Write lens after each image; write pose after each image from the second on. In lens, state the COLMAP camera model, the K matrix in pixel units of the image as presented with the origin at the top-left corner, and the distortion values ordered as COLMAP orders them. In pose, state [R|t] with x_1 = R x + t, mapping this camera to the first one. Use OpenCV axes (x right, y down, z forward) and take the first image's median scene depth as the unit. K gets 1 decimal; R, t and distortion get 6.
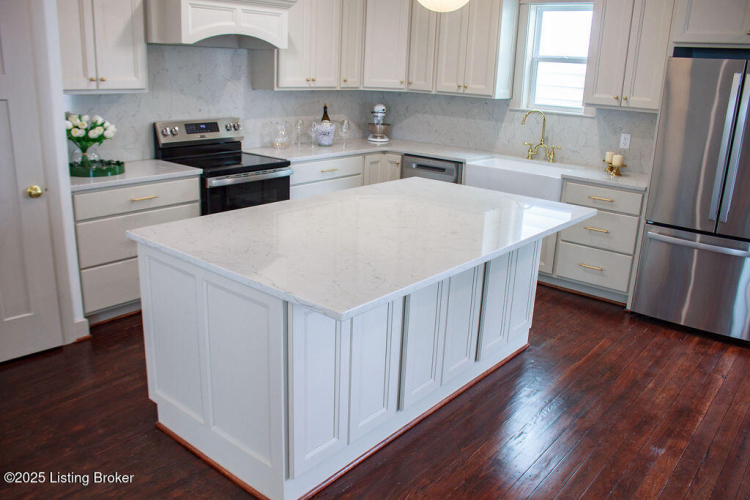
lens RADIAL K [[618.5, 0, 375.0], [0, 618.5, 250.0], [0, 0, 1]] dist [-0.140715, 0.109572]
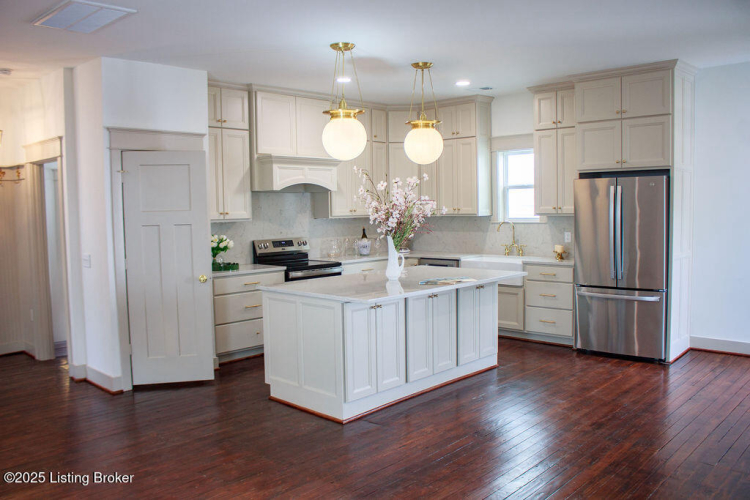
lens RADIAL K [[618.5, 0, 375.0], [0, 618.5, 250.0], [0, 0, 1]] dist [-0.140715, 0.109572]
pose [[0.995954, -0.053152, -0.072465, 0.058097], [0.035642, 0.973836, -0.224440, 0.172620], [0.082499, 0.220949, 0.971790, -0.487850]]
